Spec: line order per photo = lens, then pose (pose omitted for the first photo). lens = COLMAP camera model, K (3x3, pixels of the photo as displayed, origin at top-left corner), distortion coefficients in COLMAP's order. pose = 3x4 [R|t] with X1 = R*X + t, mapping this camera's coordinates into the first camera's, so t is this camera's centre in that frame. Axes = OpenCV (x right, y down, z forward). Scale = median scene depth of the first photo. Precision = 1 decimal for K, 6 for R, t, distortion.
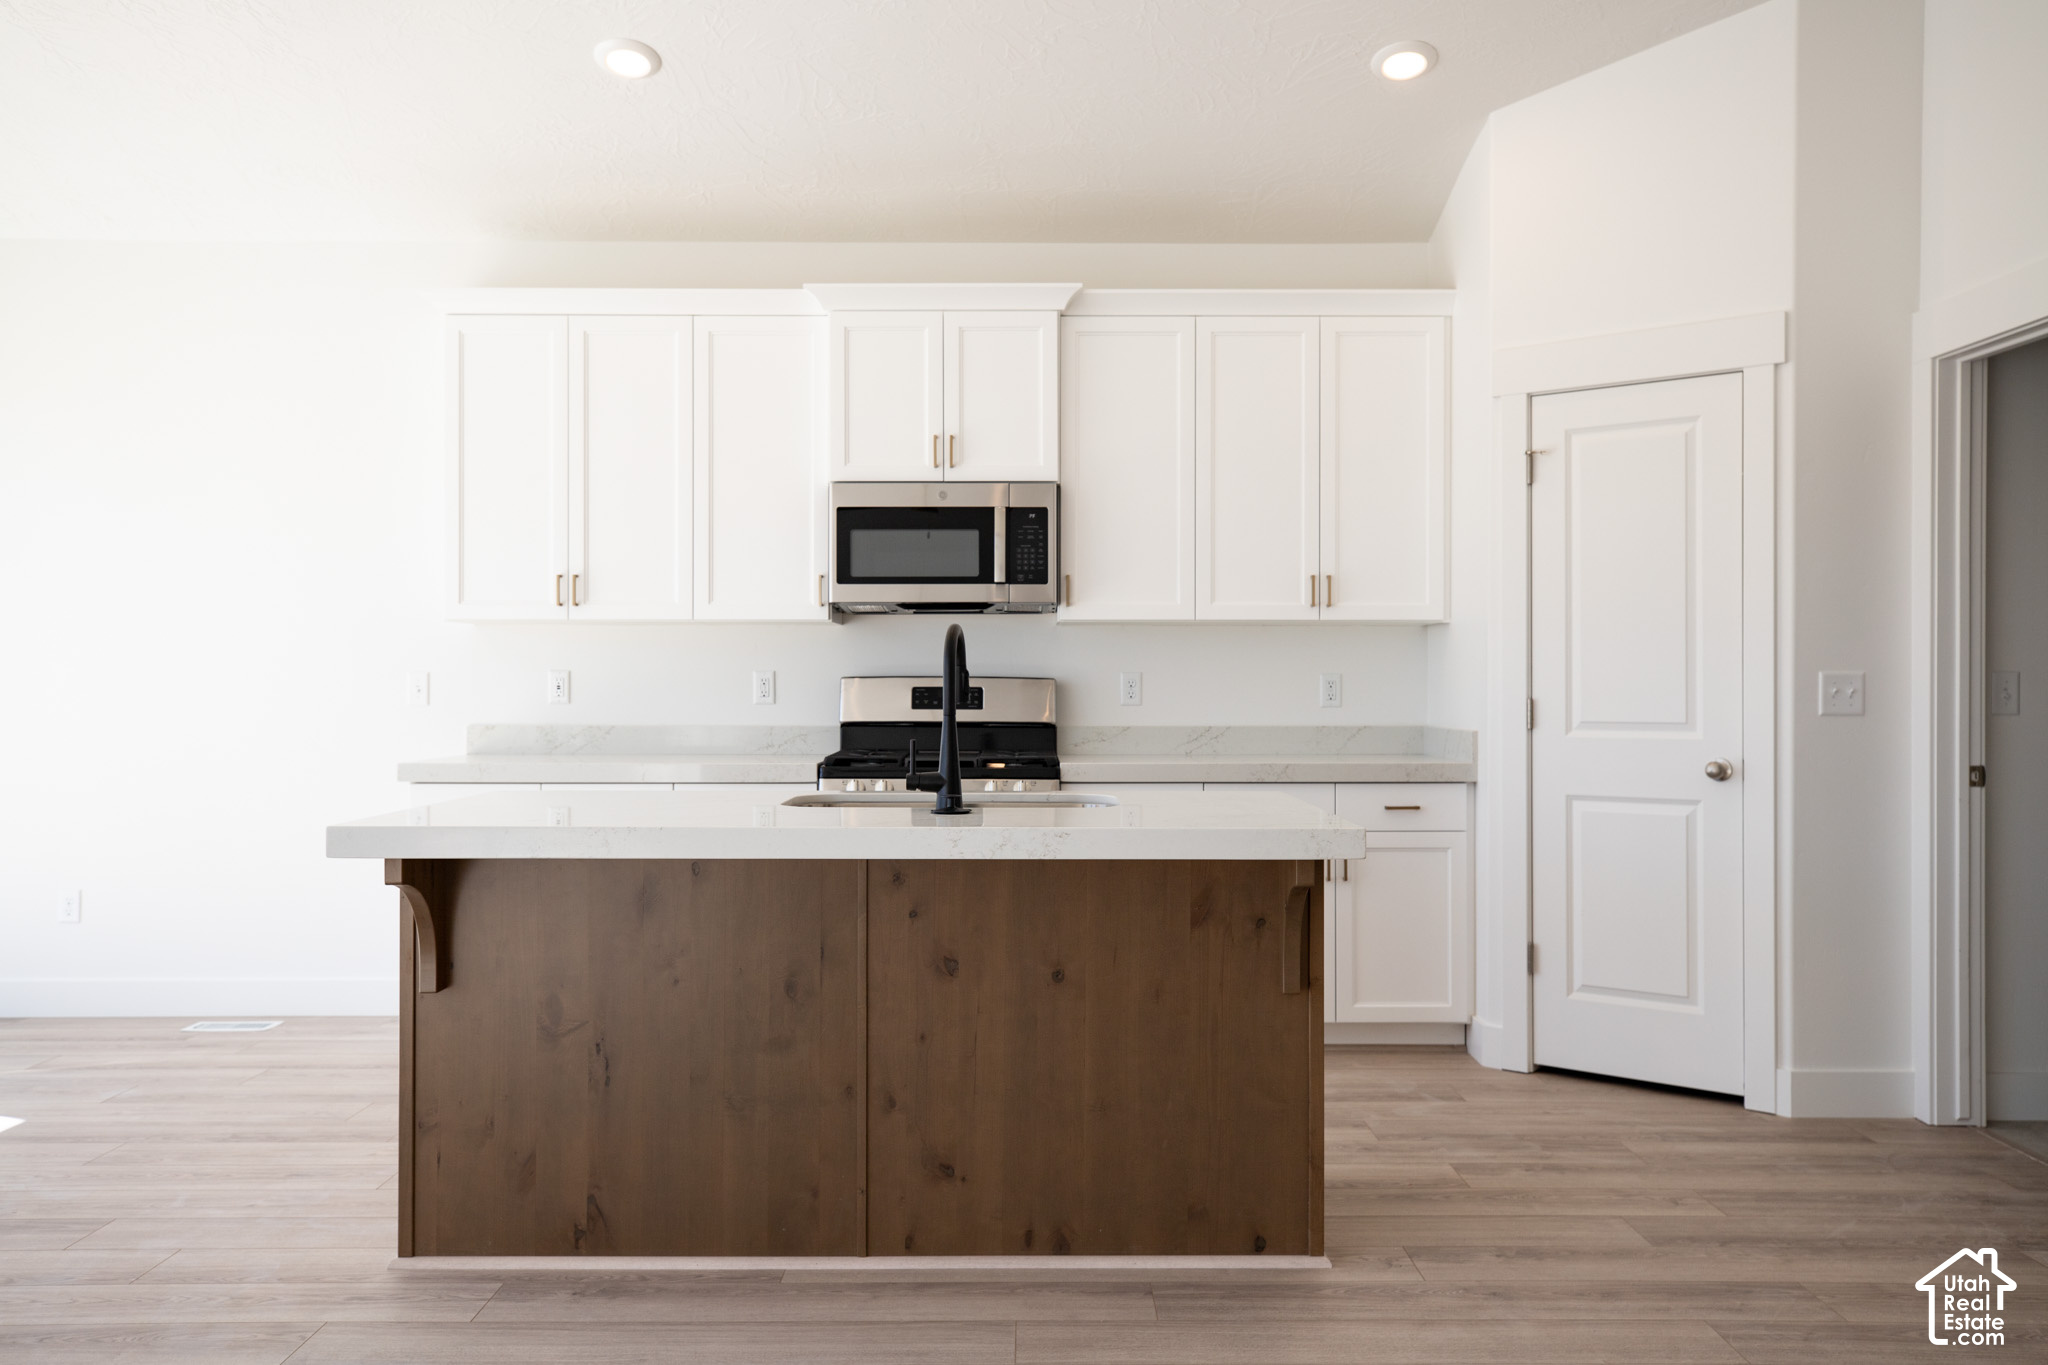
lens RADIAL K [[1617.2, 0, 1024.0], [0, 1617.2, 682.5], [0, 0, 1]] dist [0.022892, 0.003551]
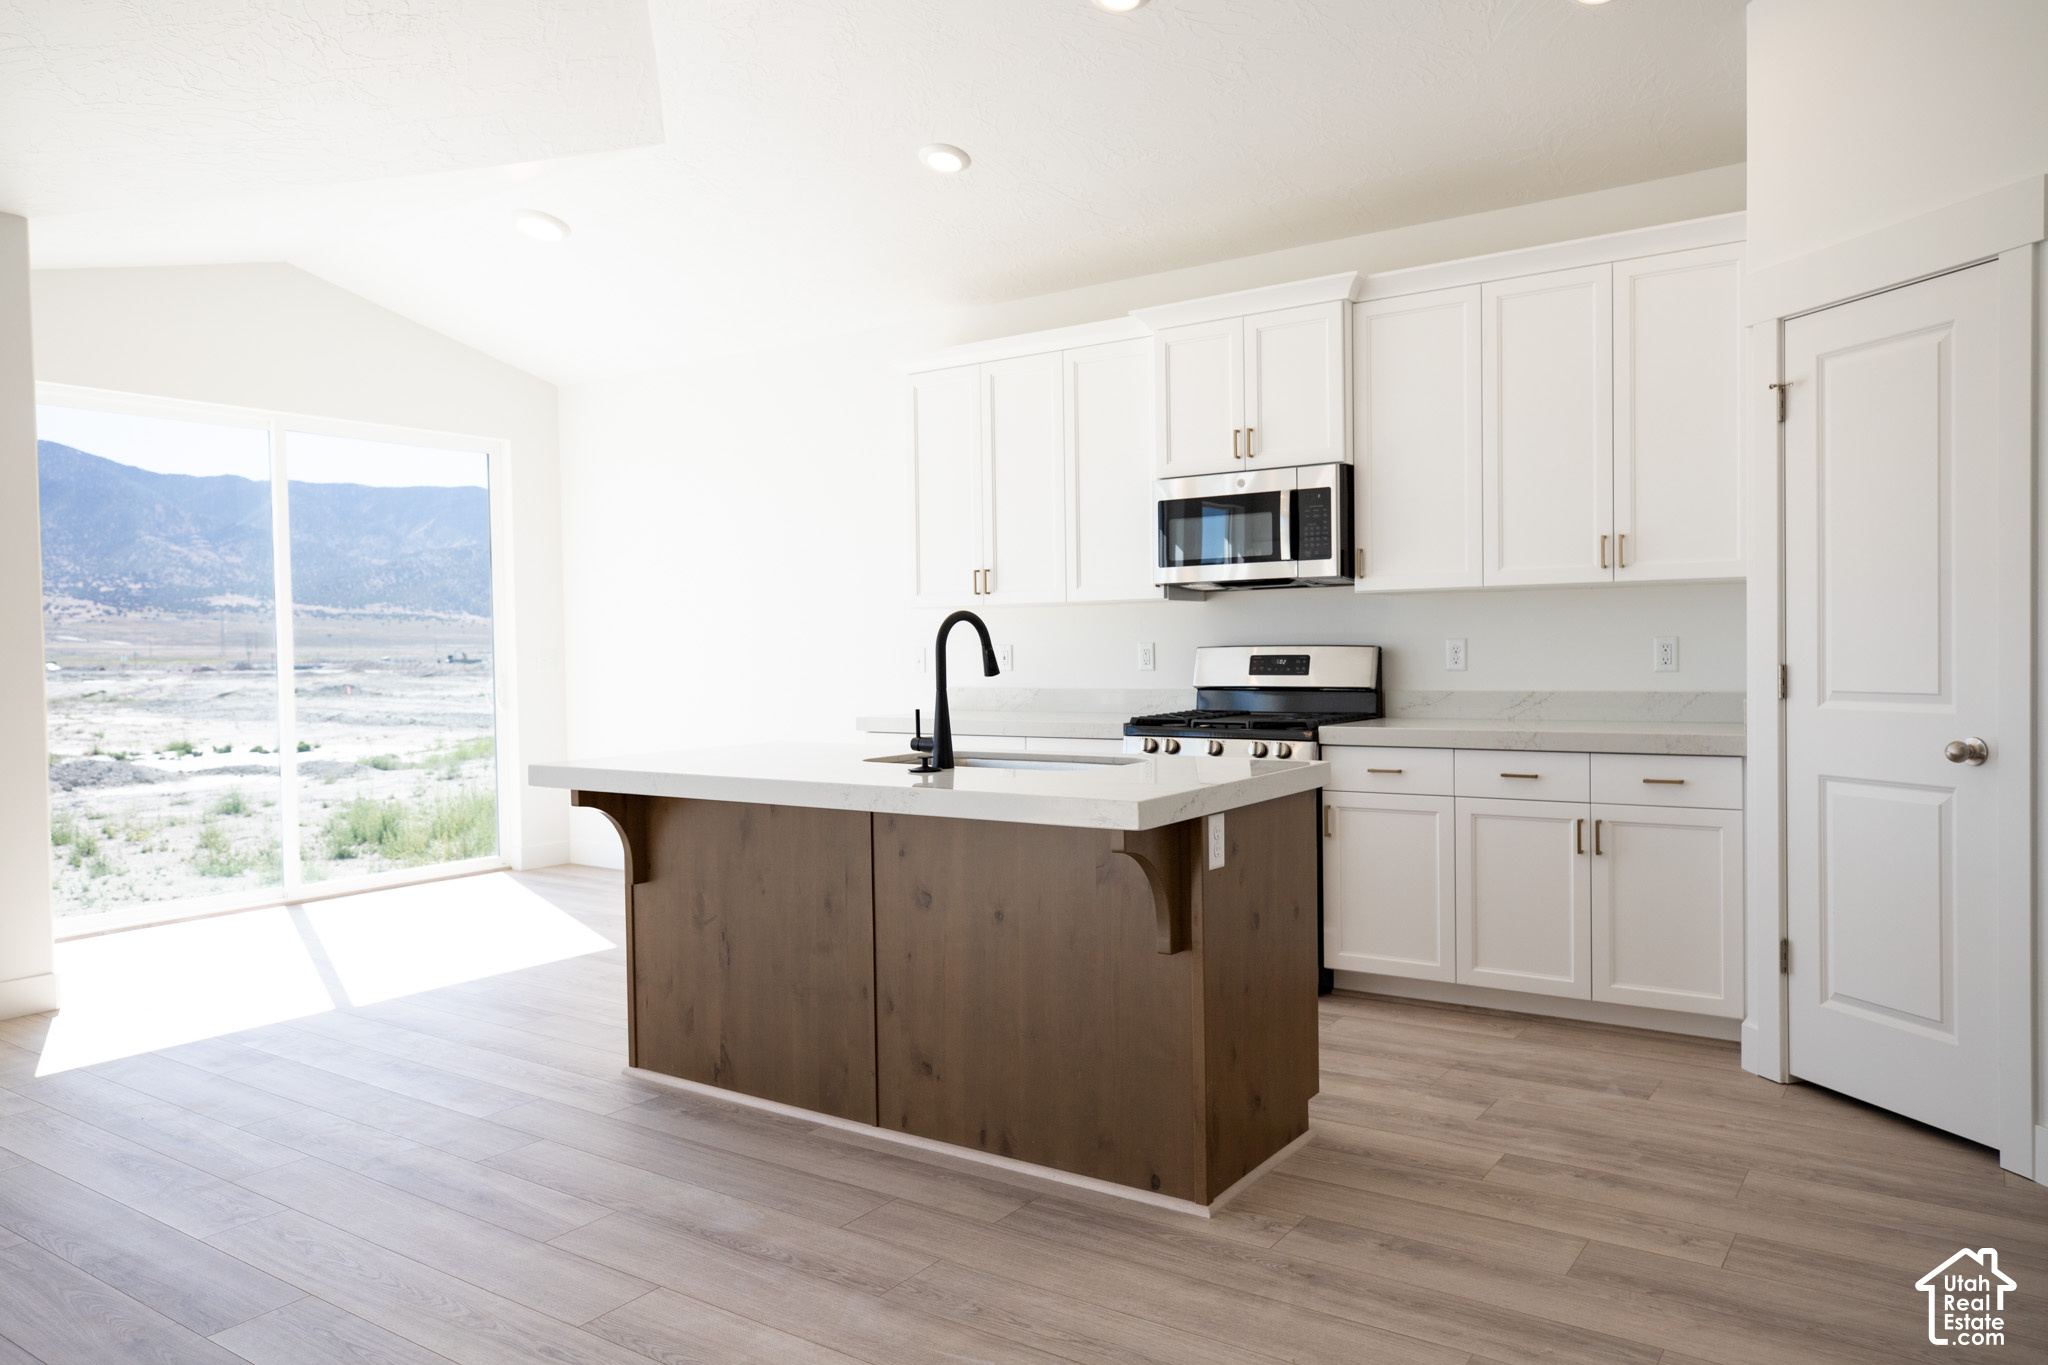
lens RADIAL K [[1389.6, 0, 1024.0], [0, 1389.6, 682.5], [0, 0, 1]] dist [0.000056, 0.018410]
pose [[0.821183, 0.001234, -0.570664, 0.413770], [0.016407, 0.999533, 0.025770, -0.006852], [0.570429, -0.030525, 0.820779, 0.141568]]
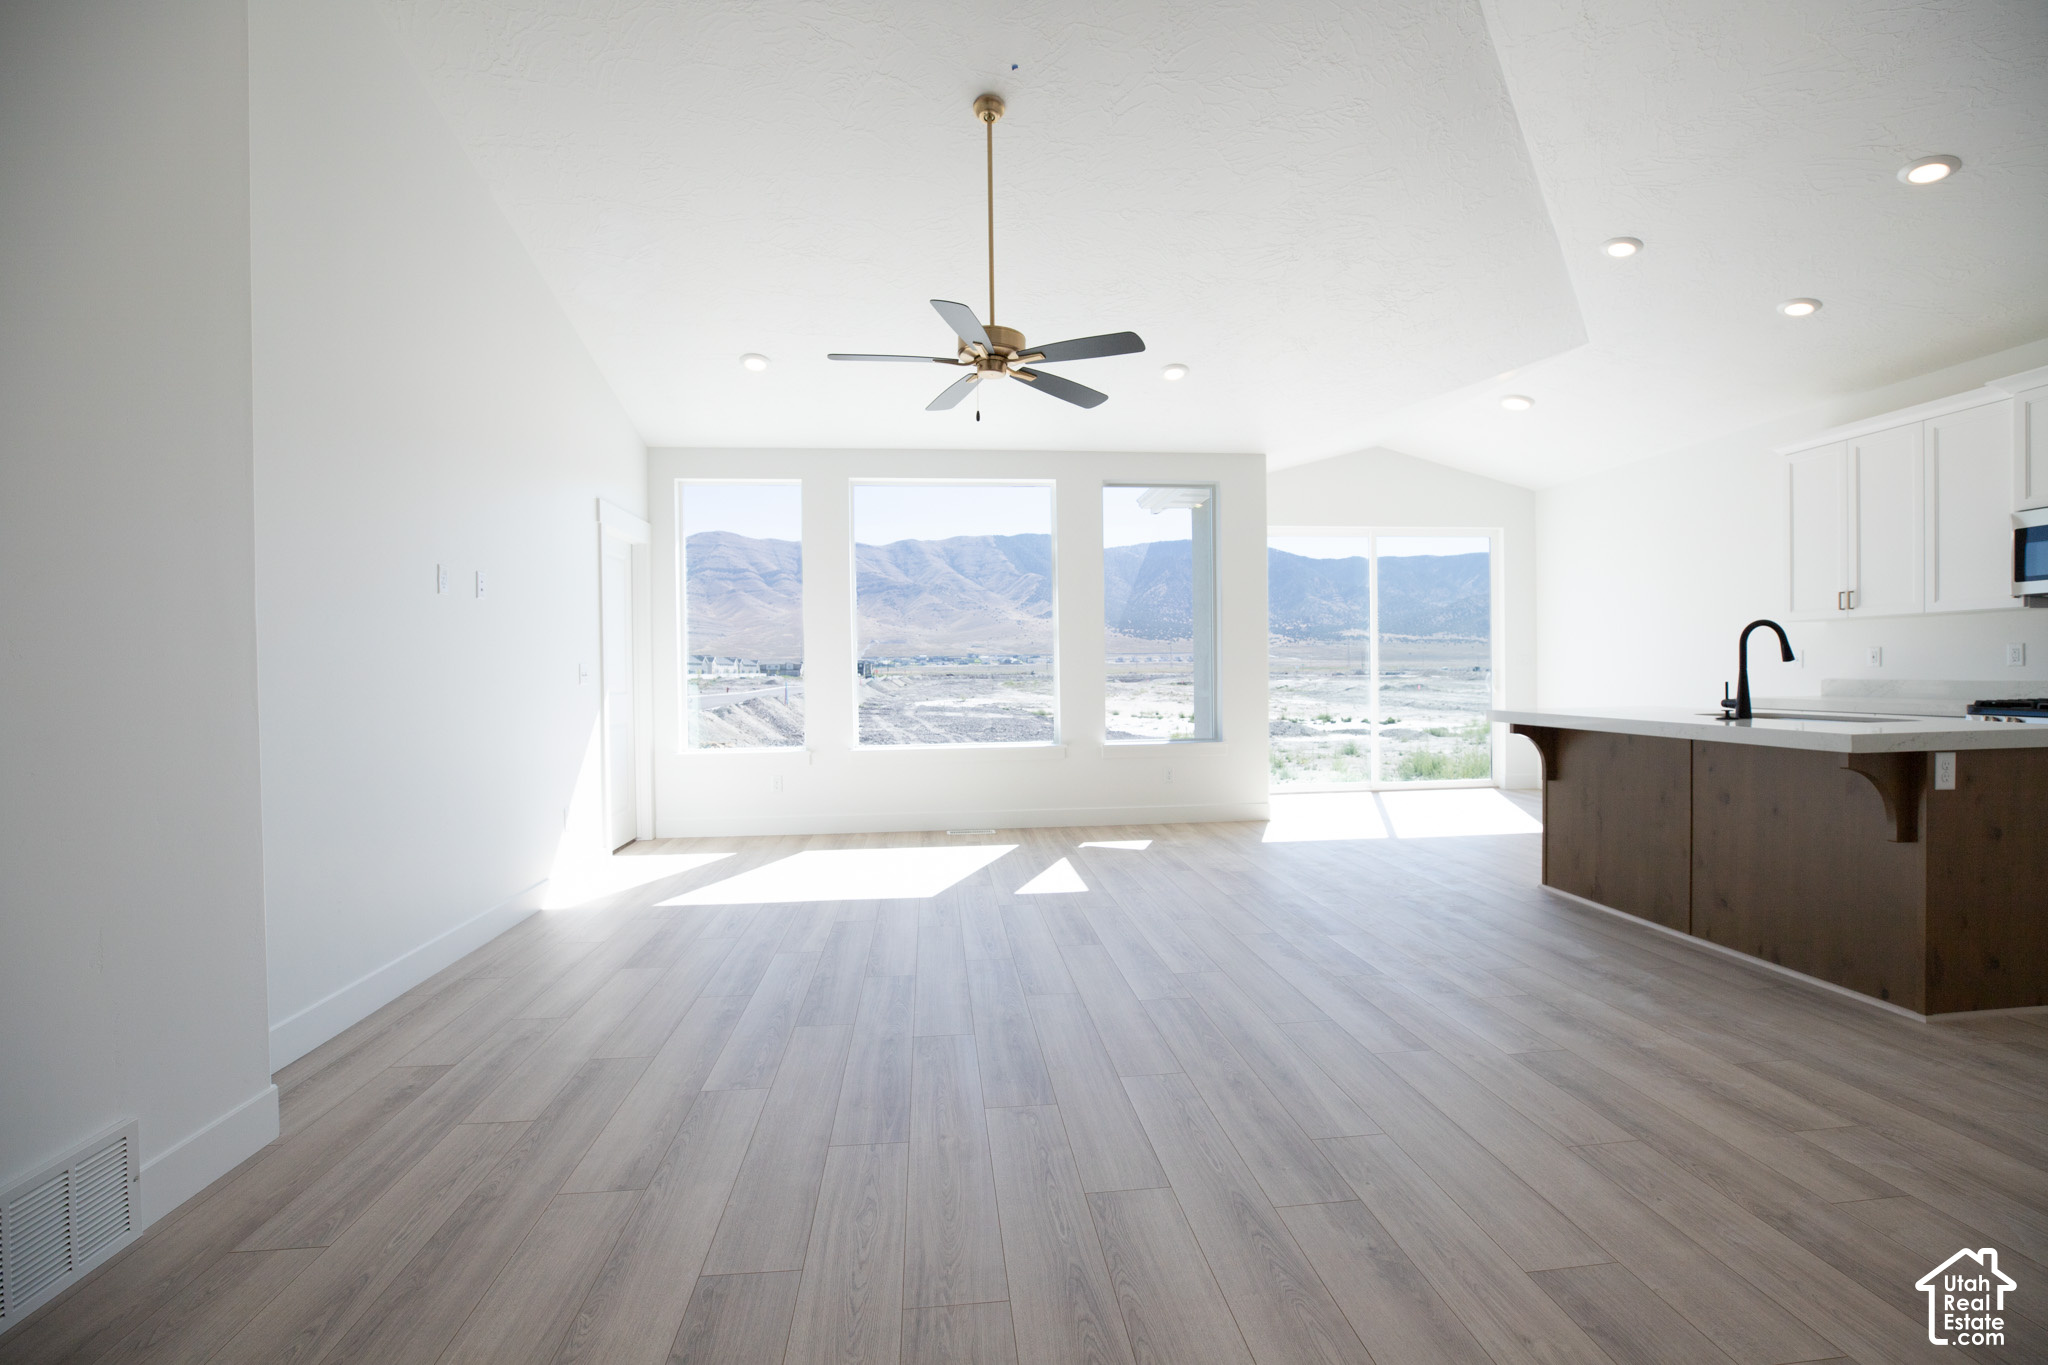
lens RADIAL K [[920.8, 0, 1024.0], [0, 920.8, 682.5], [0, 0, 1]] dist [-0.050628, 0.012993]
pose [[0.100666, 0.009884, -0.994871, 0.644887], [0.011605, 0.999871, 0.011108, 0.010563], [0.994853, -0.012663, 0.100538, 0.042015]]
